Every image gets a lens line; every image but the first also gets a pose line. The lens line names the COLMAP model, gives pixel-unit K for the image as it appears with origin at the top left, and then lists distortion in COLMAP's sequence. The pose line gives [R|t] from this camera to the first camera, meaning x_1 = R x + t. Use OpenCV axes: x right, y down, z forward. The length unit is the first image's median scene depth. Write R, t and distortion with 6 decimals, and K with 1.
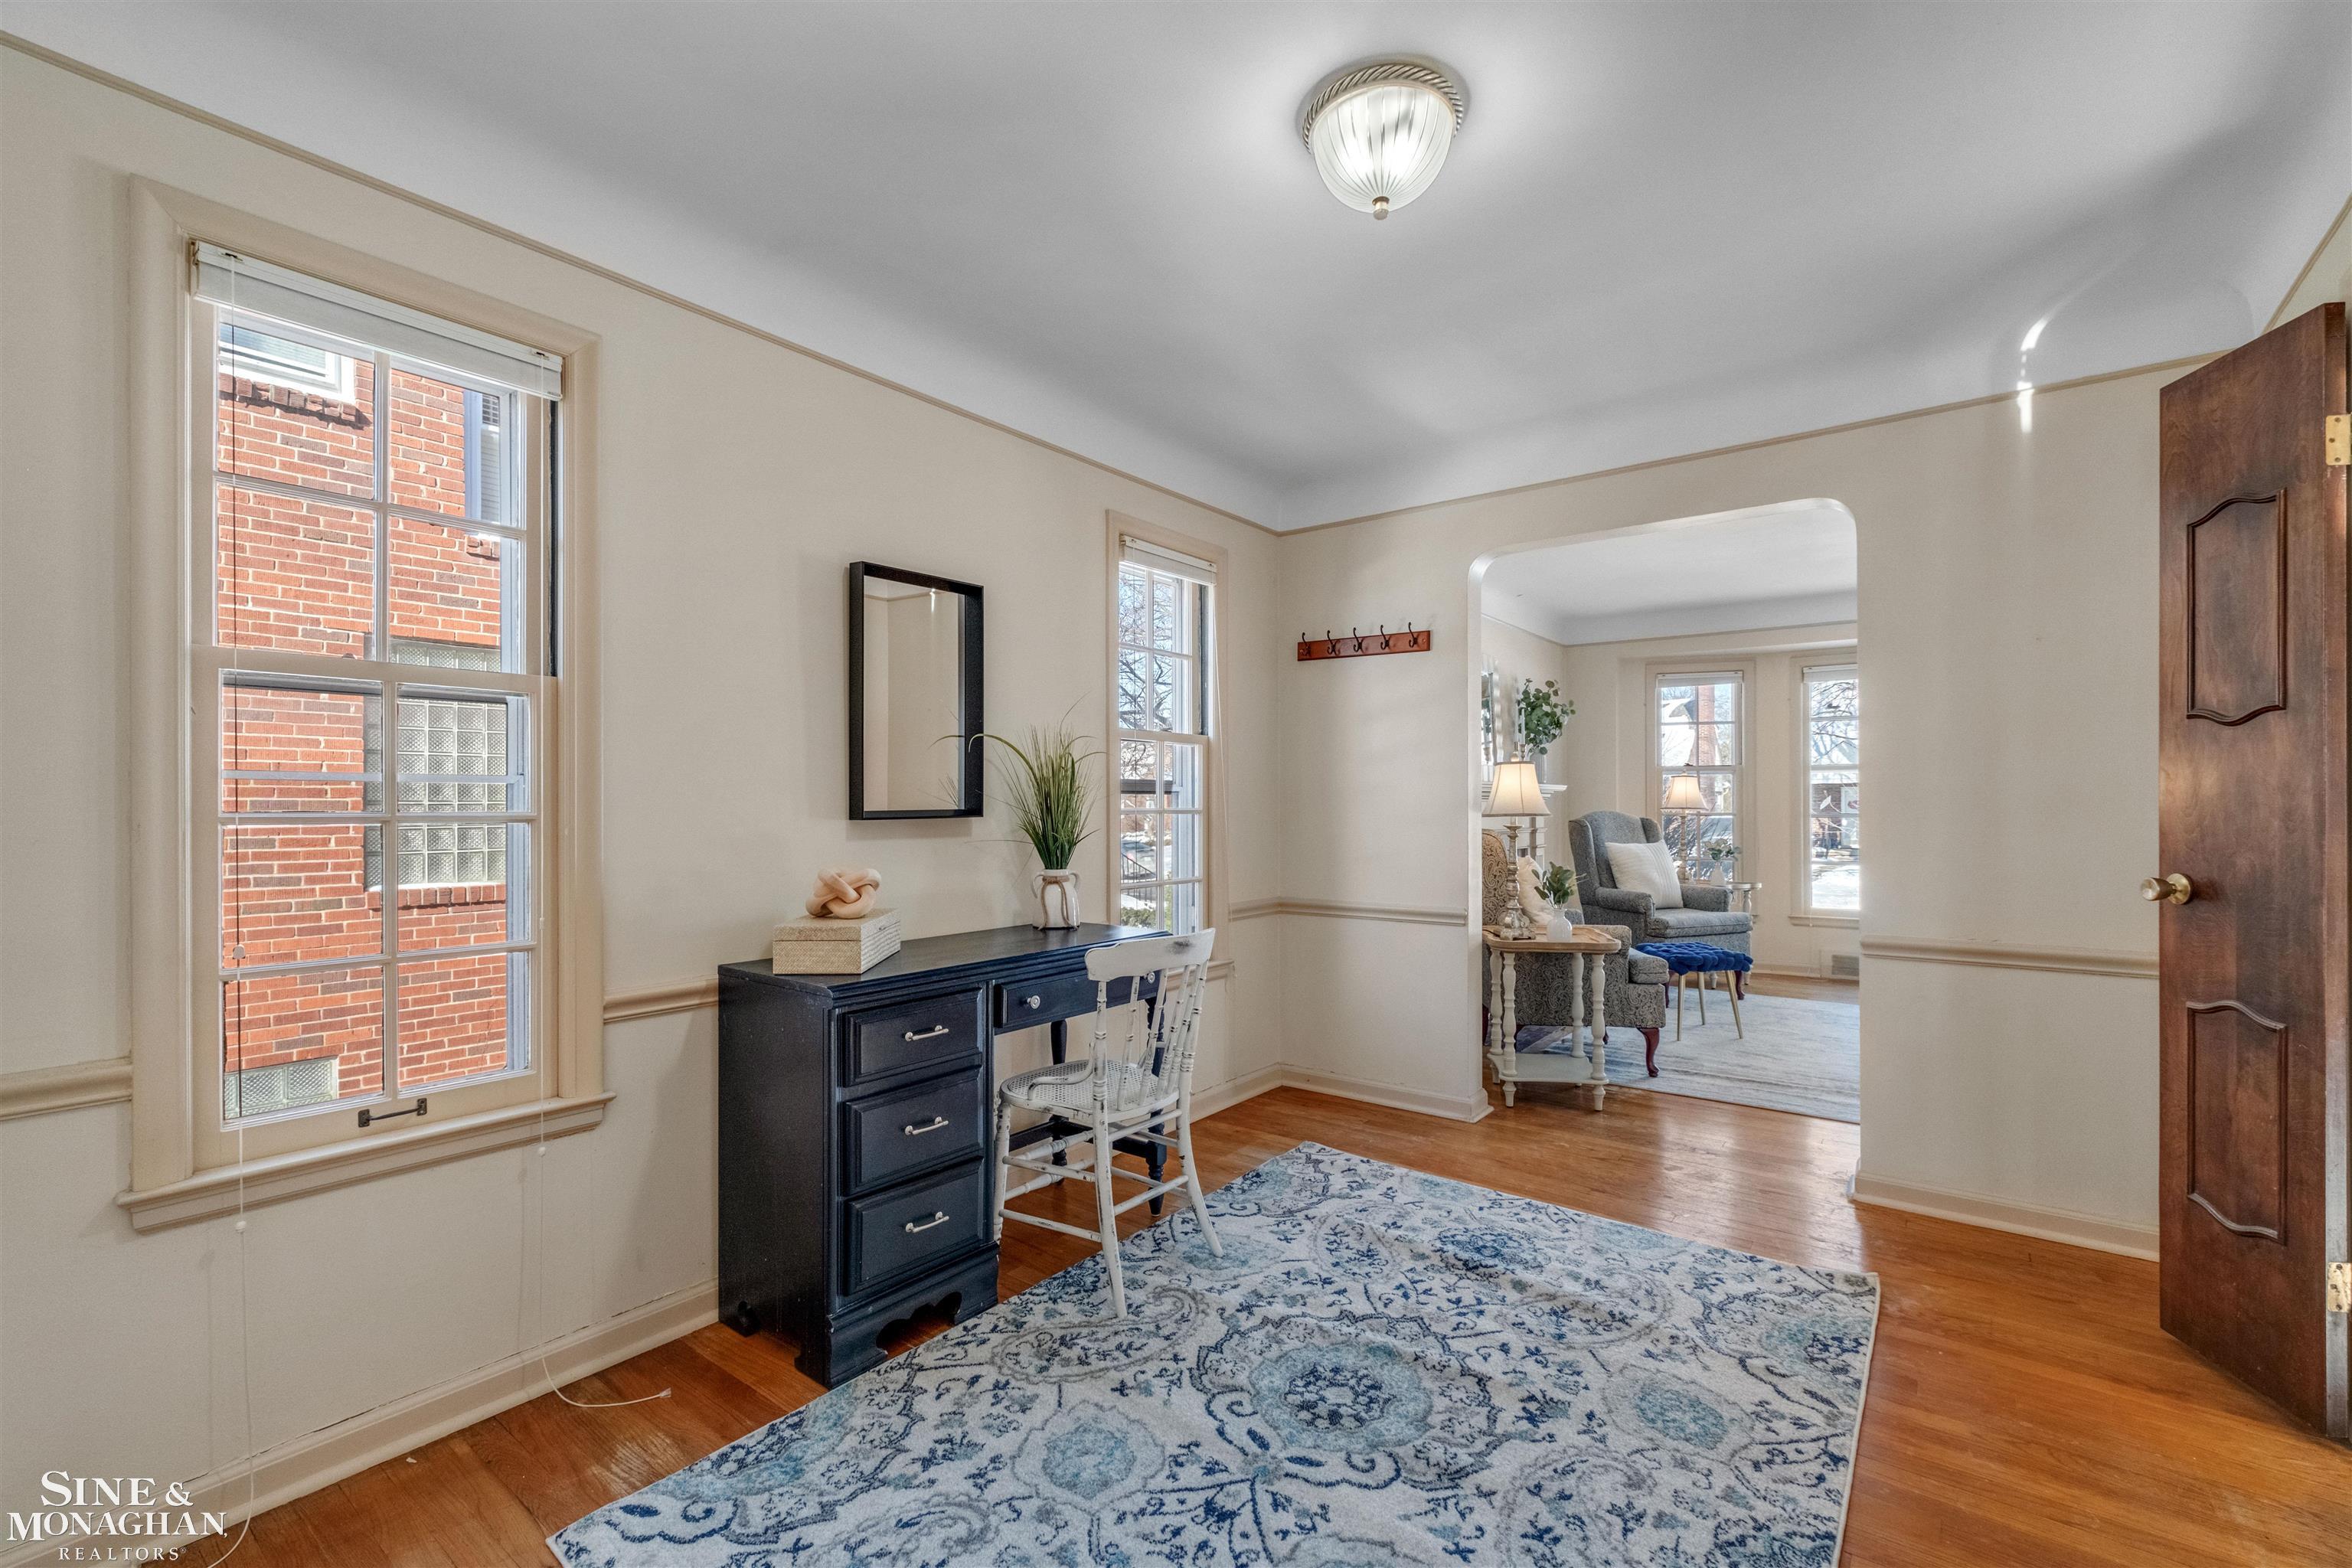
lens RADIAL K [[1001.7, 0, 1183.0], [0, 1001.7, 798.6], [0, 0, 1]] dist [0.000667, 0.000347]
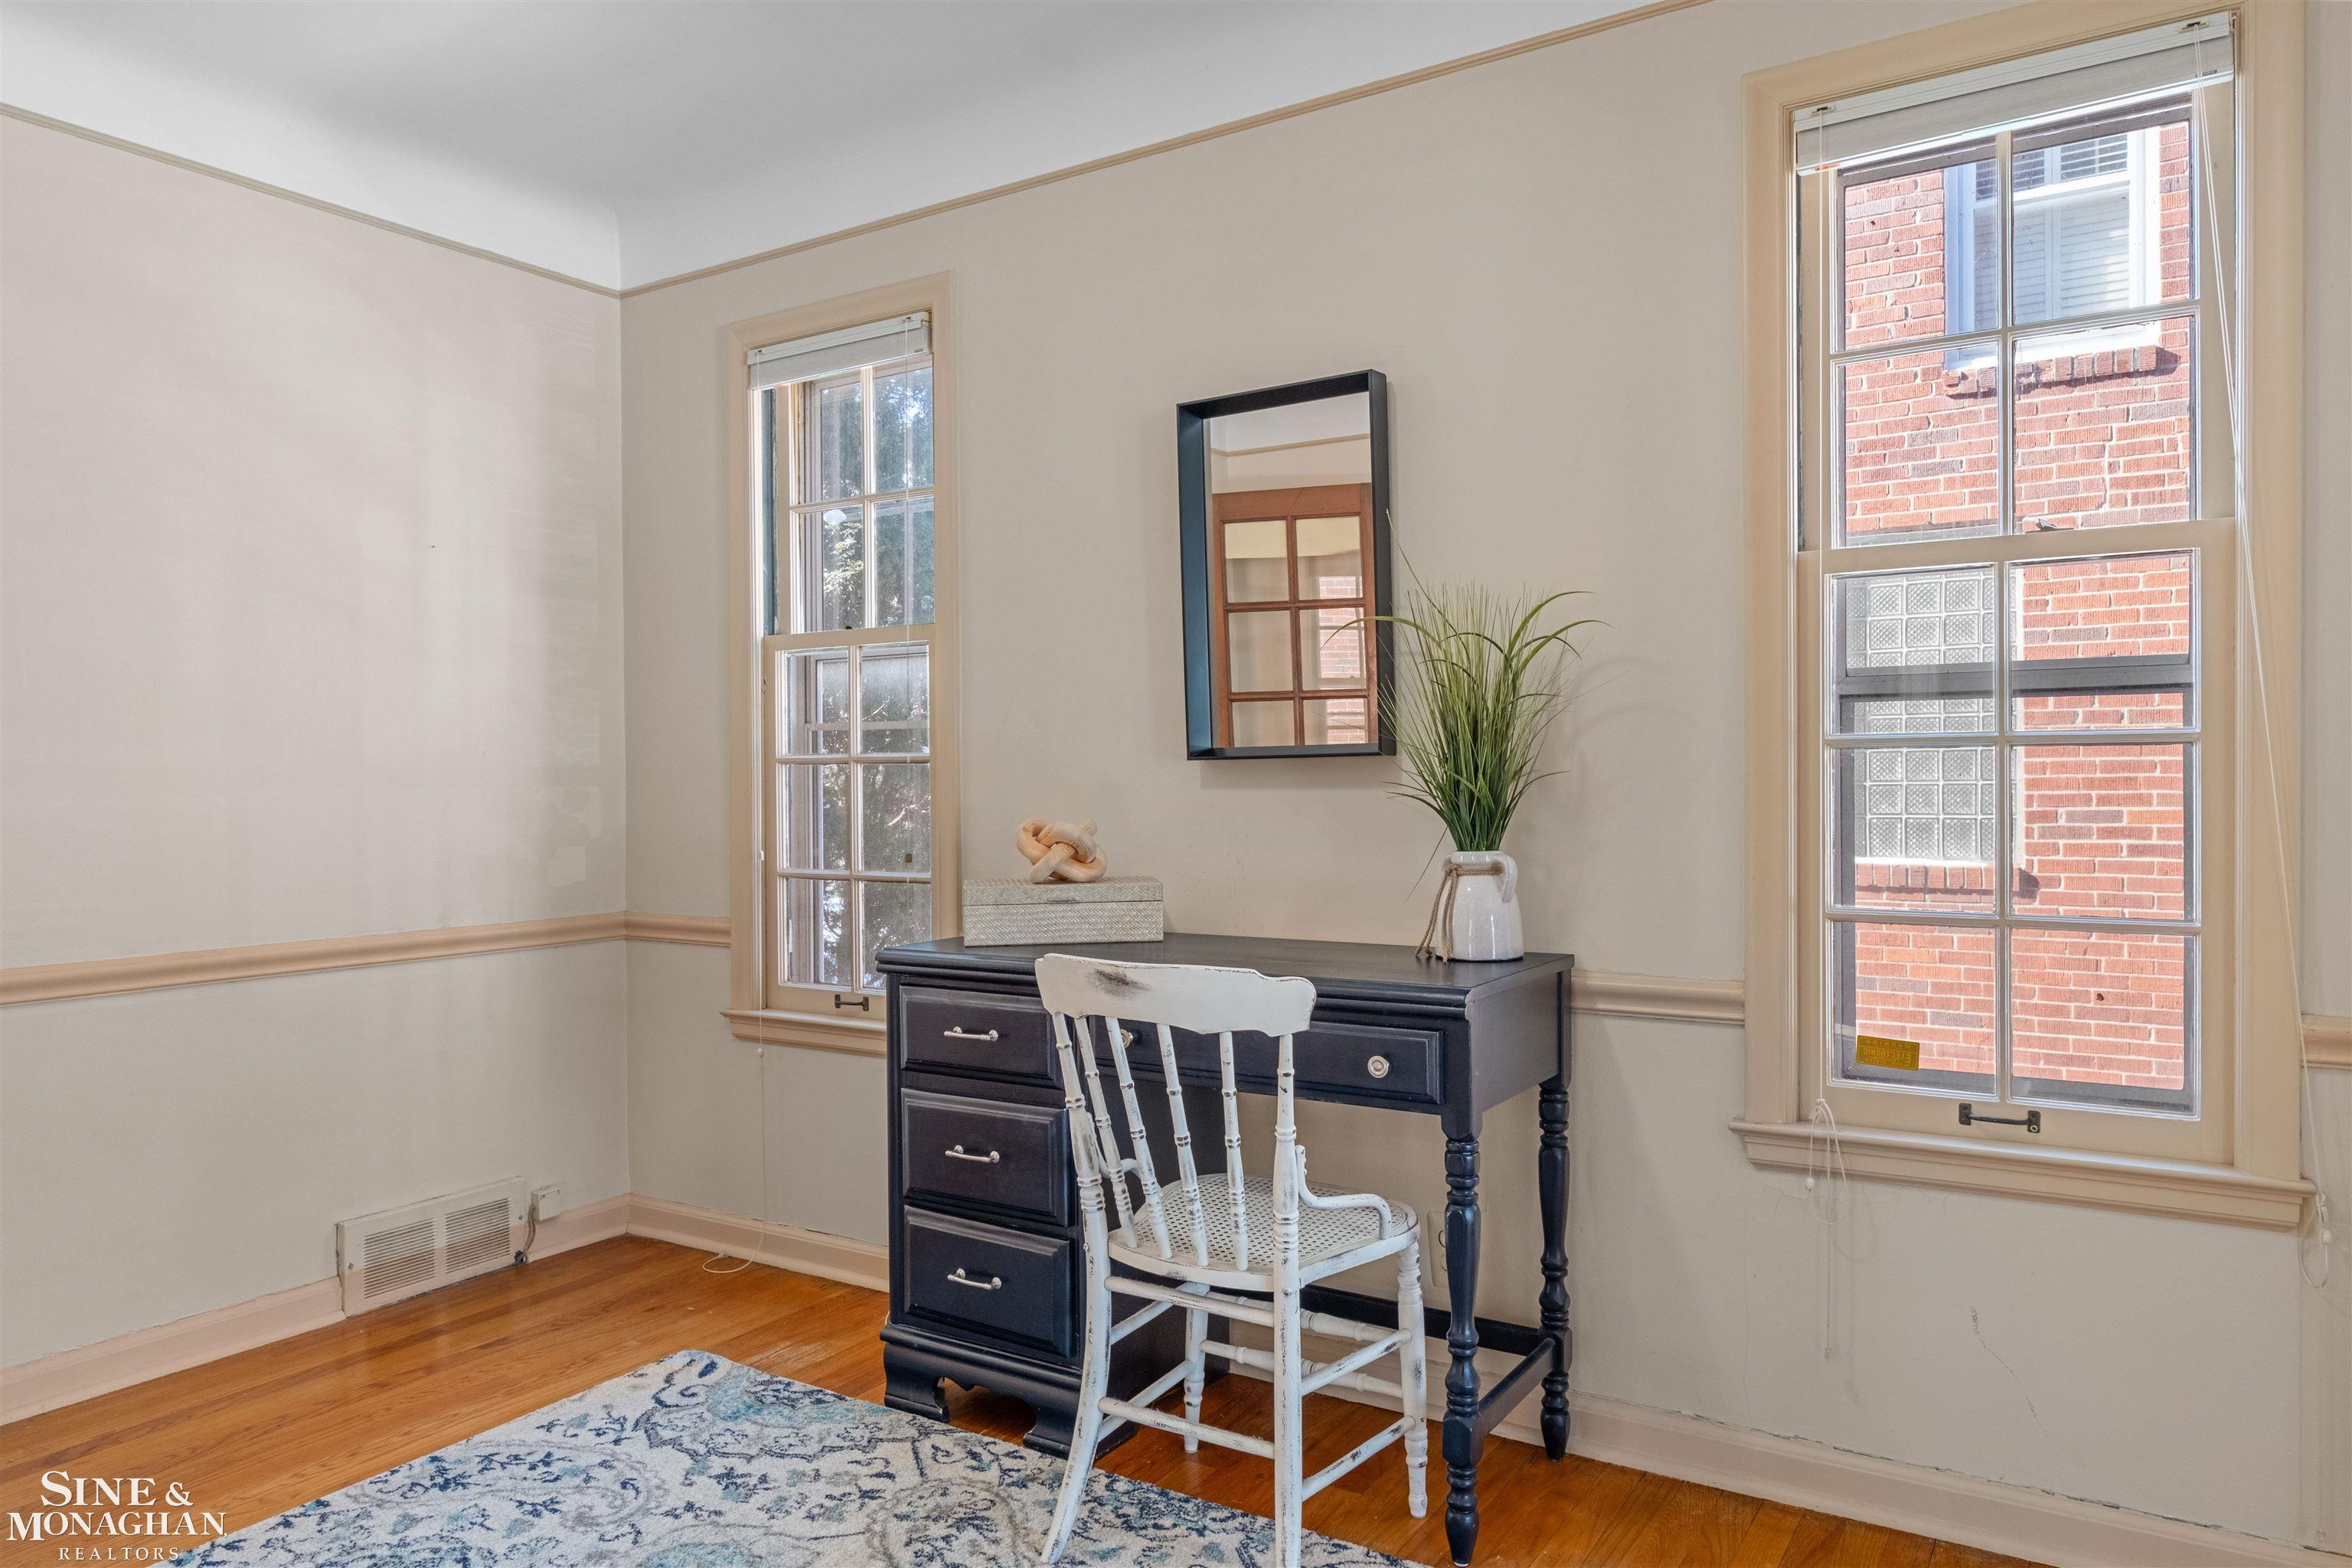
lens RADIAL K [[1518.0, 0, 1177.4], [0, 1518.0, 792.7], [0, 0, 1]] dist [0.002077, -0.001216]
pose [[0.090634, 0.012280, -0.995809, 1.008565], [0.015154, 0.999791, 0.013709, 0.039198], [0.995769, -0.016333, 0.090429, 1.163675]]
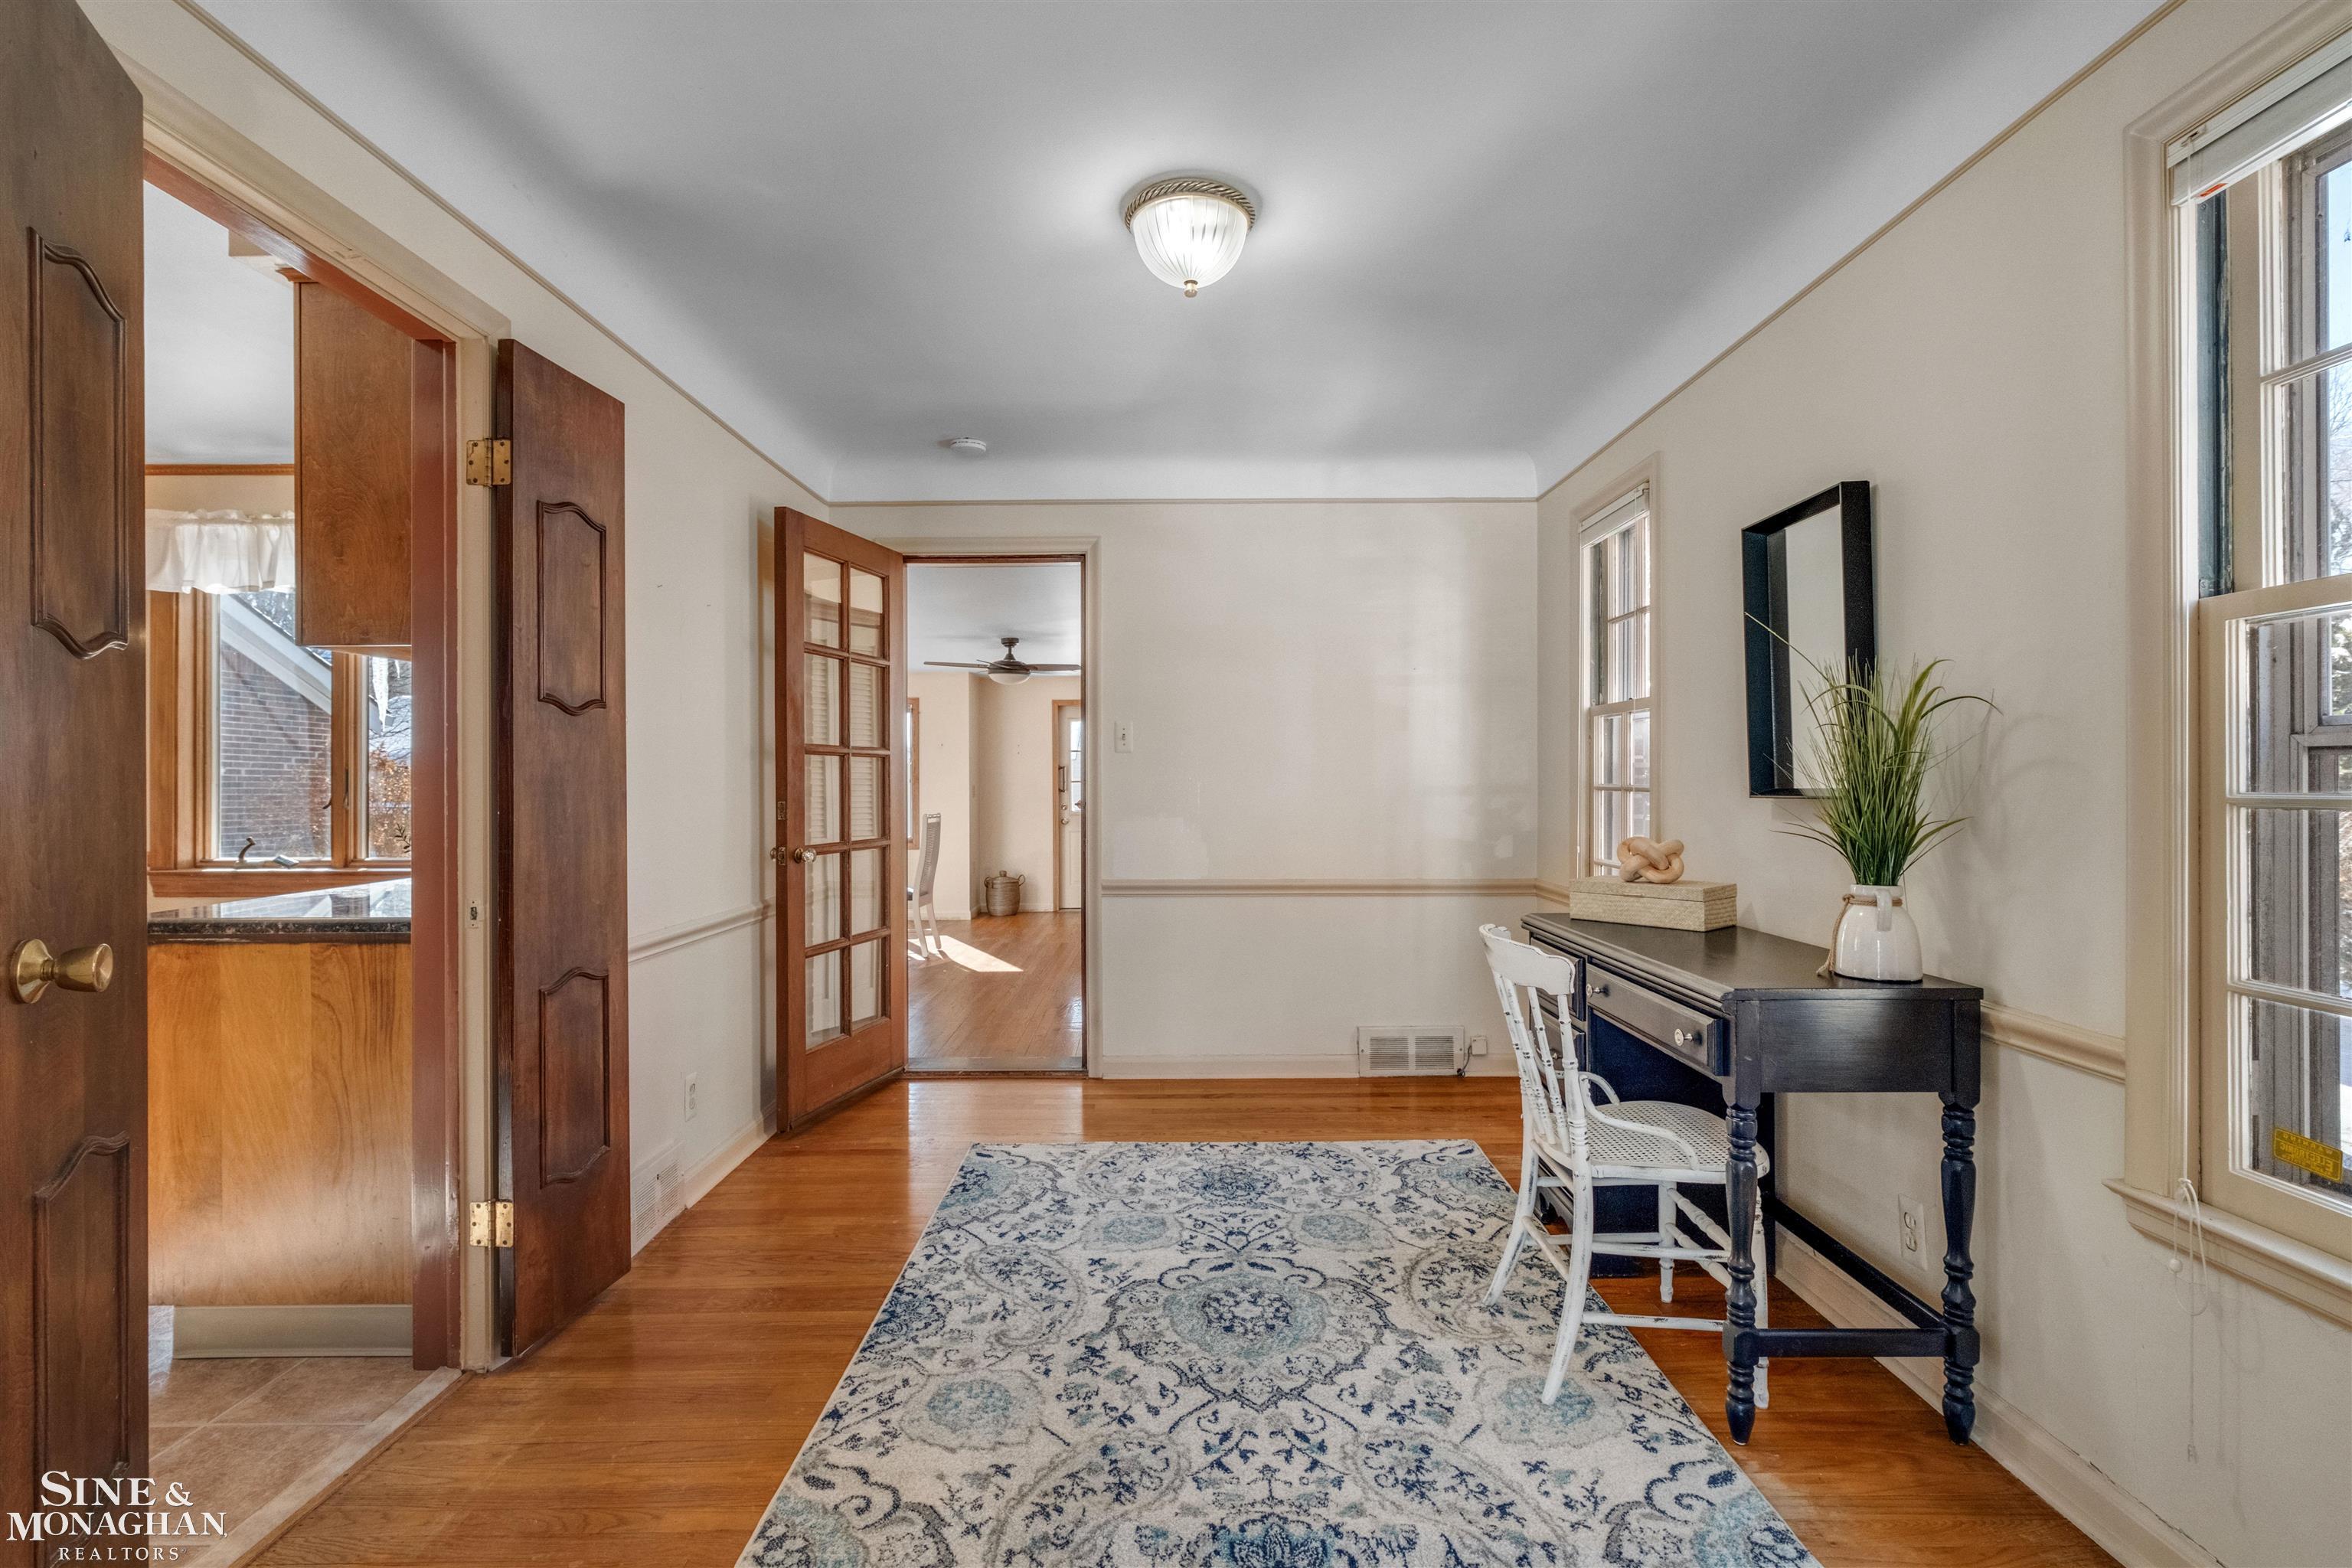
lens RADIAL K [[1059.1, 0, 1183.8], [0, 1059.1, 776.9], [0, 0, 1]] dist [0.000517, 0.000061]
pose [[-0.786167, 0.002709, -0.618008, 0.945292], [0.008942, 0.999936, -0.006993, 0.005402], [0.617949, -0.011024, -0.786141, 1.902230]]
